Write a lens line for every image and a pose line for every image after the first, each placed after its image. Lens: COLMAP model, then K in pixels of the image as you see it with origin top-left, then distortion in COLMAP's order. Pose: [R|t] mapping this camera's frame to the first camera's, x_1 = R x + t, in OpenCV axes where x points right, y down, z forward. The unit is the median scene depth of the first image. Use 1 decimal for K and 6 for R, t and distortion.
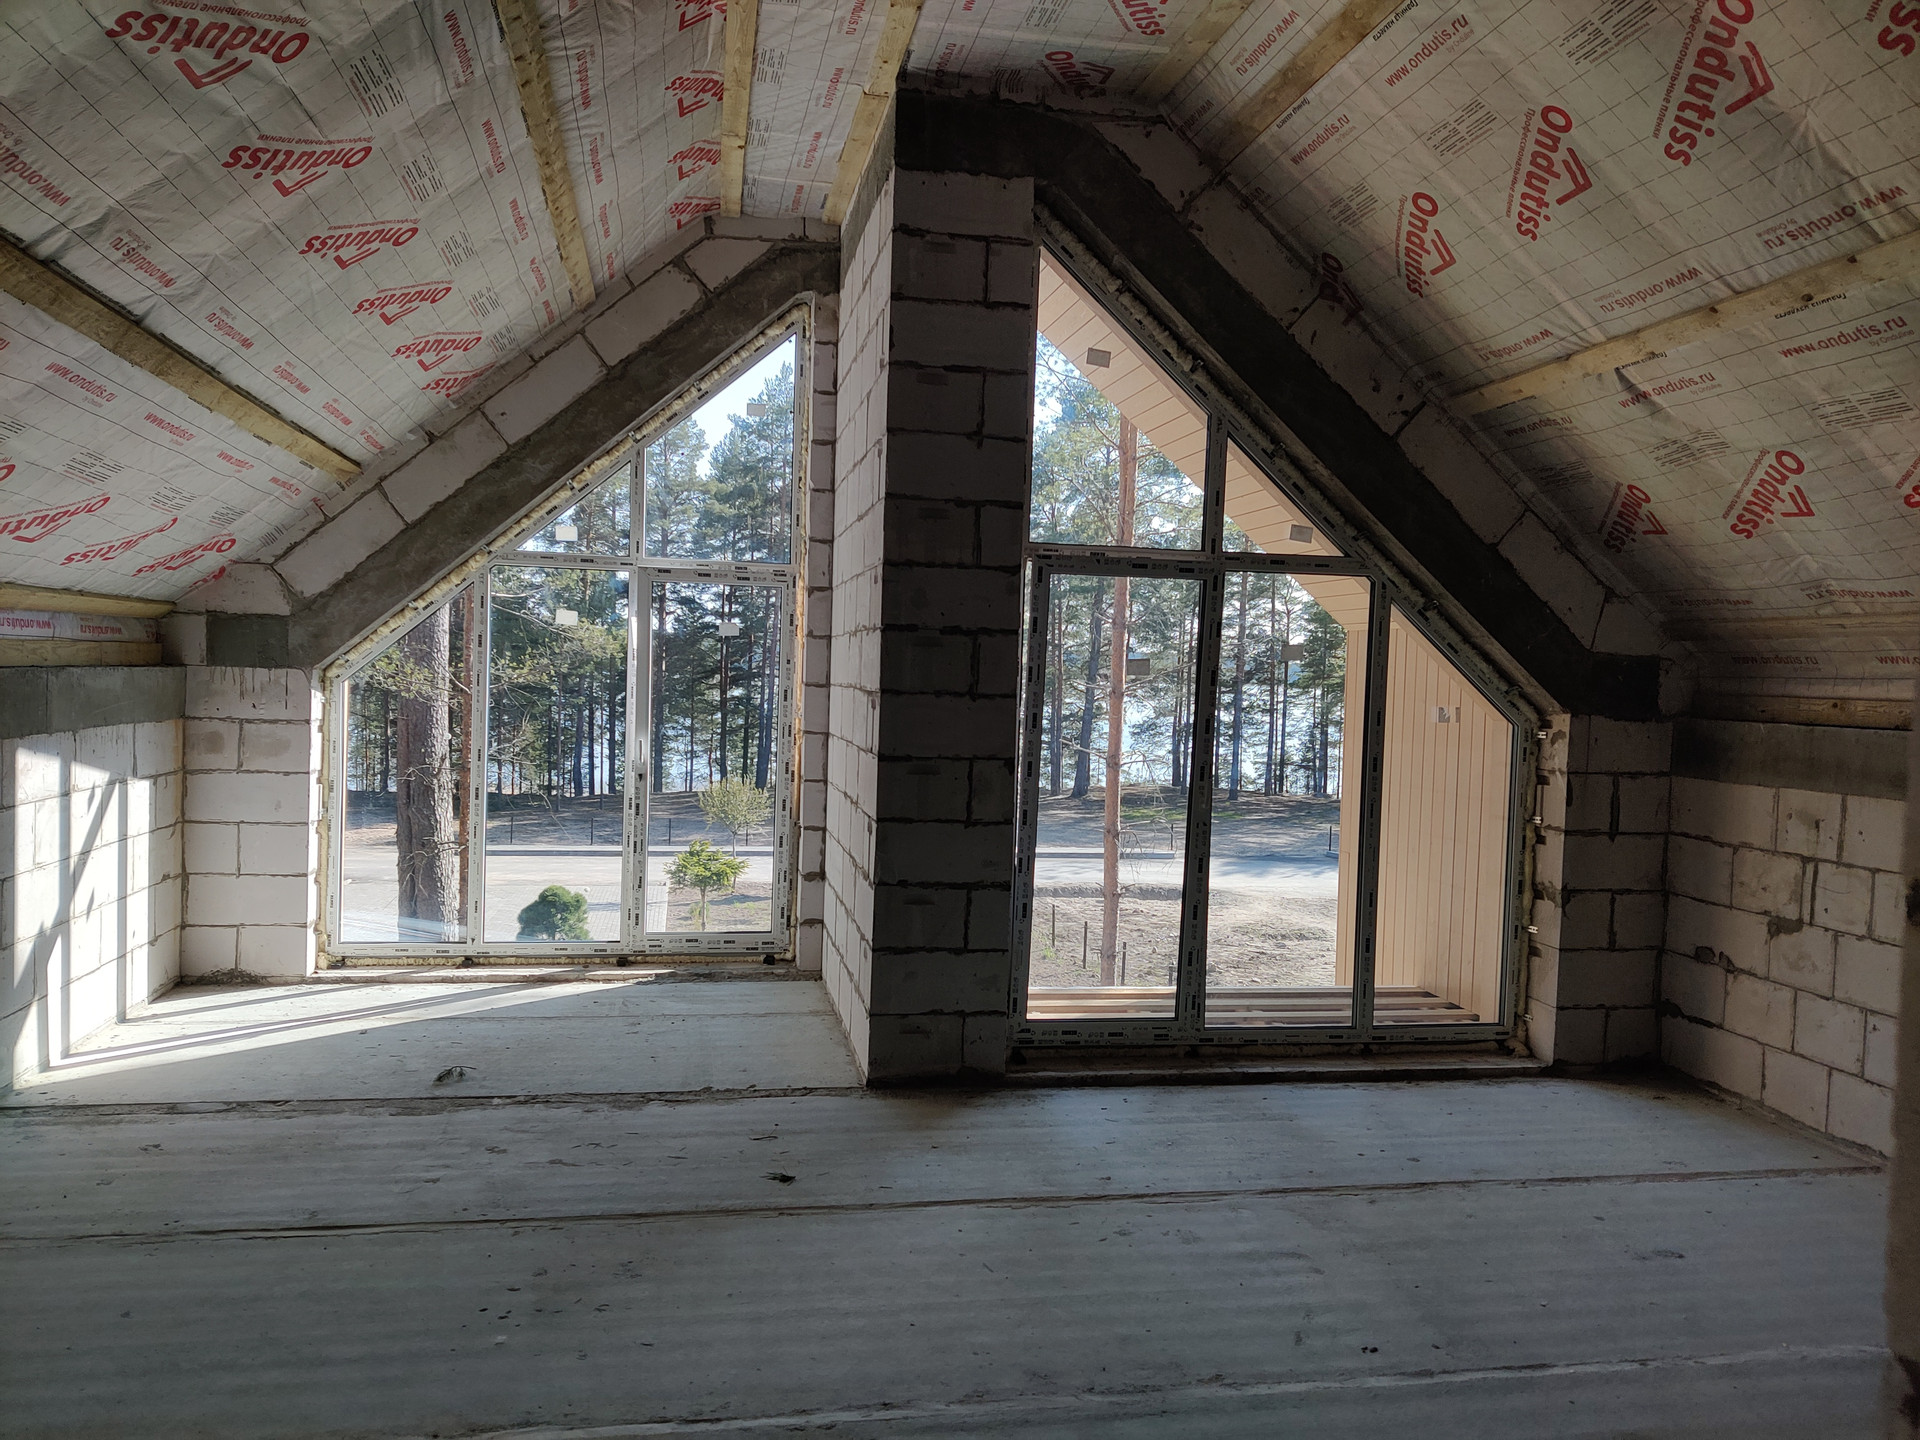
lens RADIAL K [[1444.4, 0, 969.8], [0, 1444.4, 724.5], [0, 0, 1]] dist [0.037348, -0.065728]
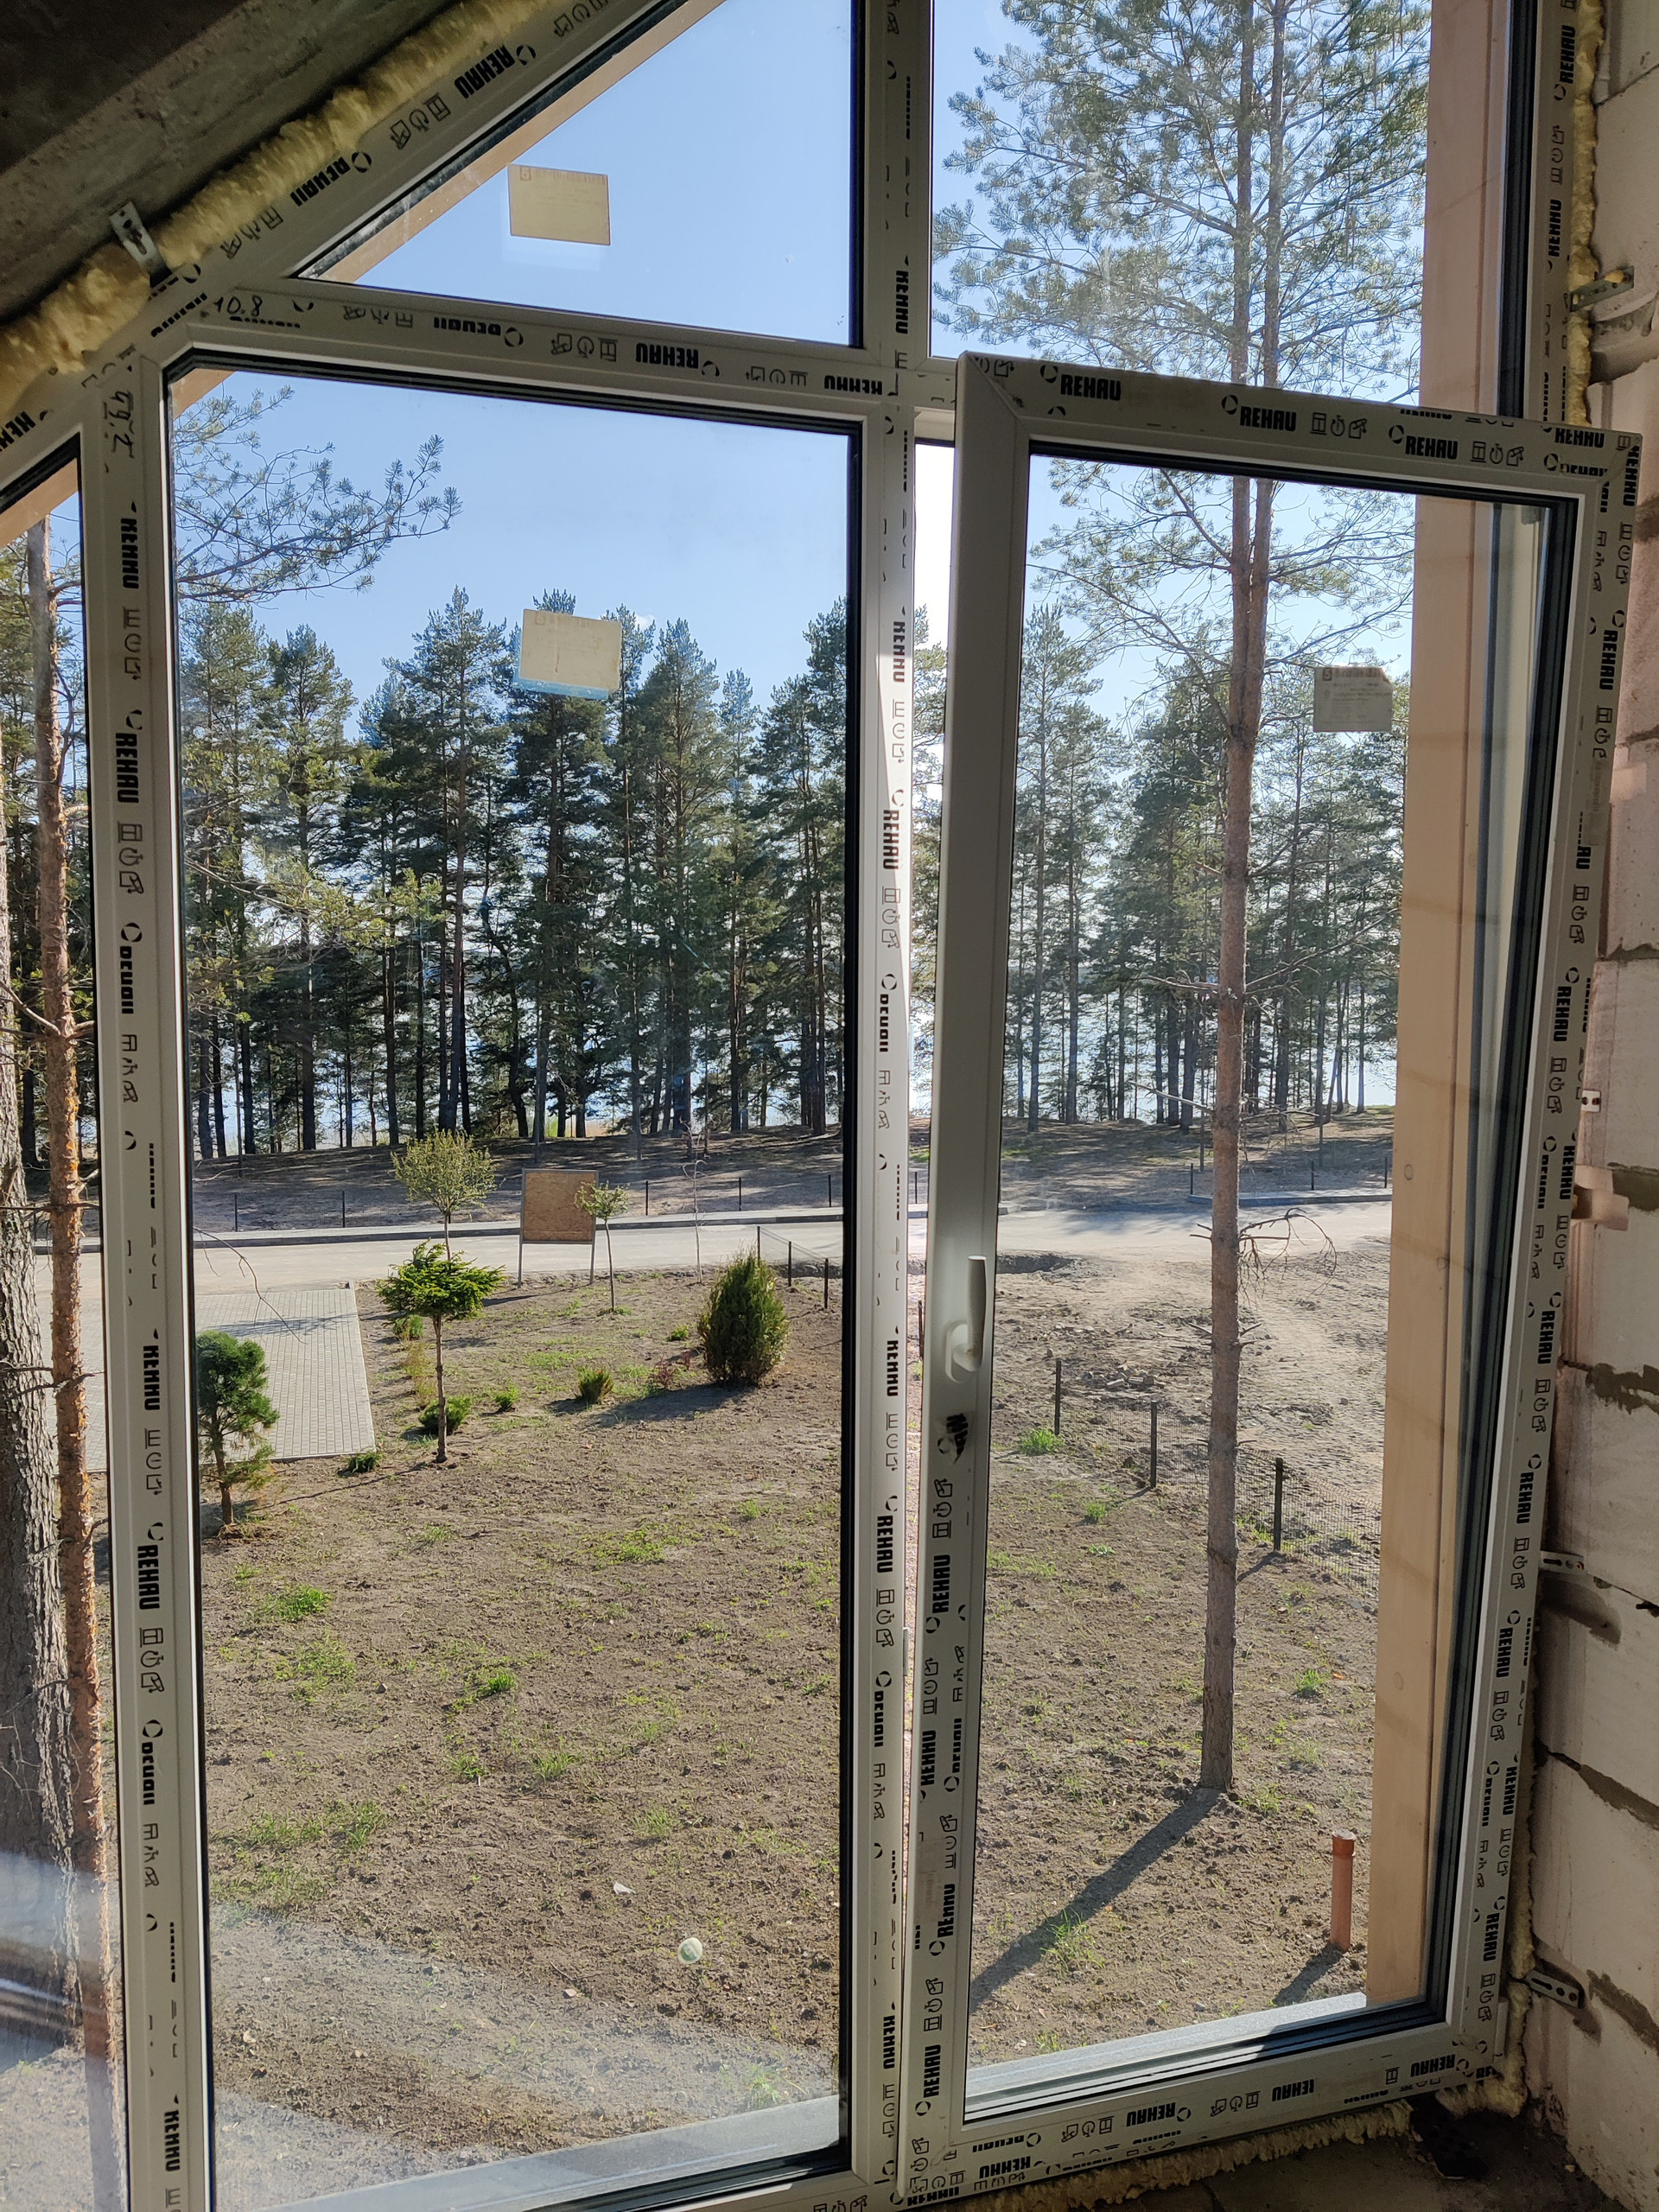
lens RADIAL K [[1664.1, 0, 842.2], [0, 1664.1, 1116.2], [0, 0, 1]] dist [0.037348, -0.065728]
pose [[0.993659, -0.035540, 0.106669, -0.286751], [0.030950, 0.998535, 0.044383, -0.021650], [-0.108090, -0.040801, 0.993303, 0.819883]]
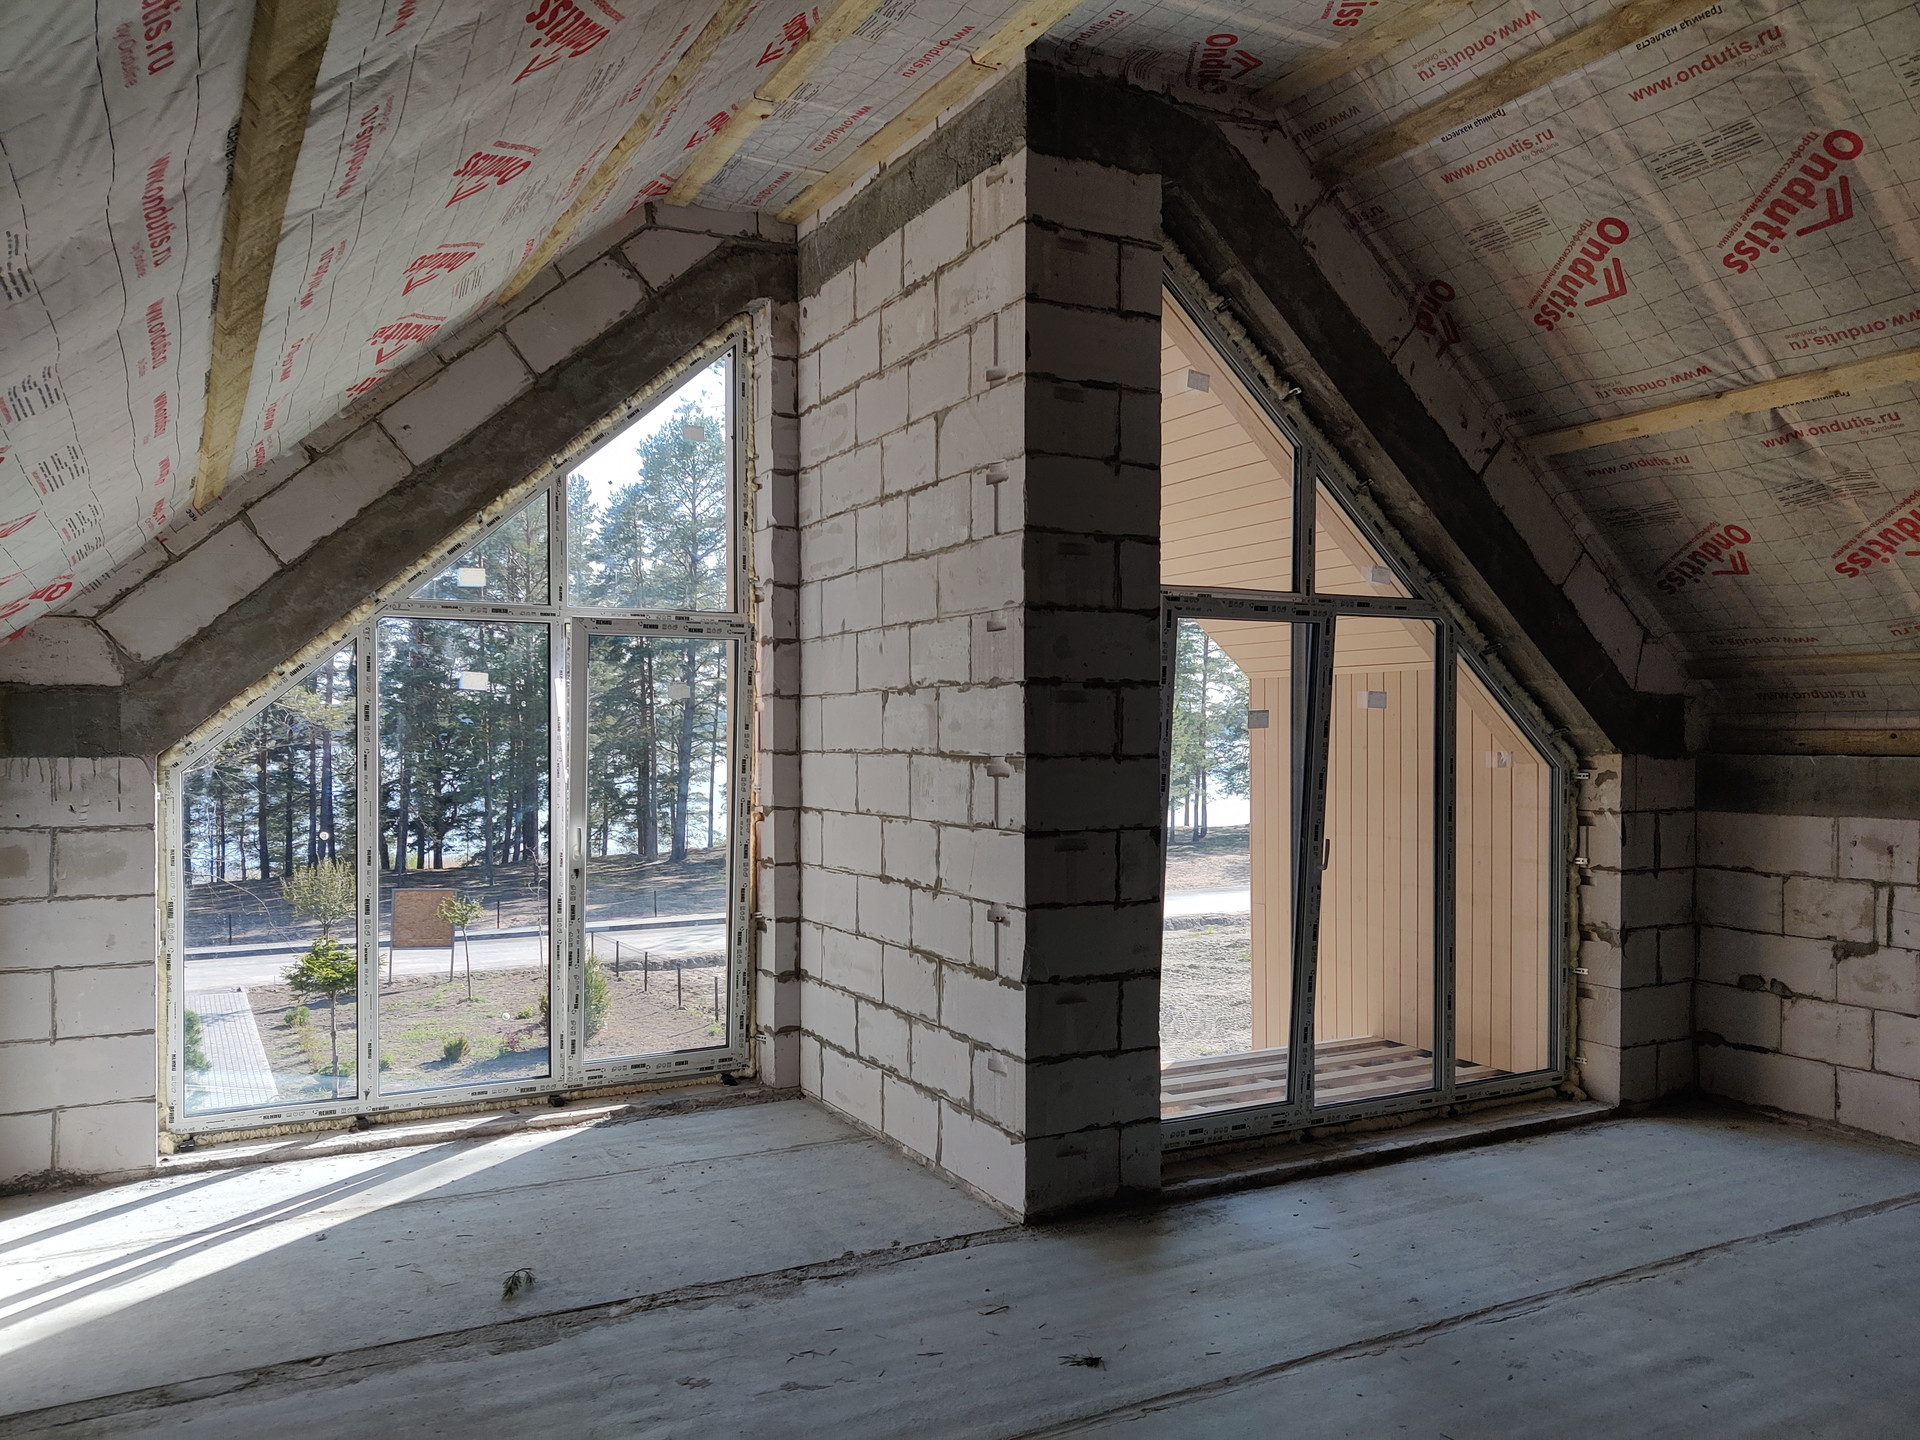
lens RADIAL K [[1444.4, 0, 975.3], [0, 1444.4, 745.1], [0, 0, 1]] dist [0.037348, -0.065728]
pose [[0.951959, -0.035034, 0.304216, -0.277891], [0.042617, 0.998924, -0.018318, -0.012188], [-0.303246, 0.030402, 0.952427, 0.155393]]
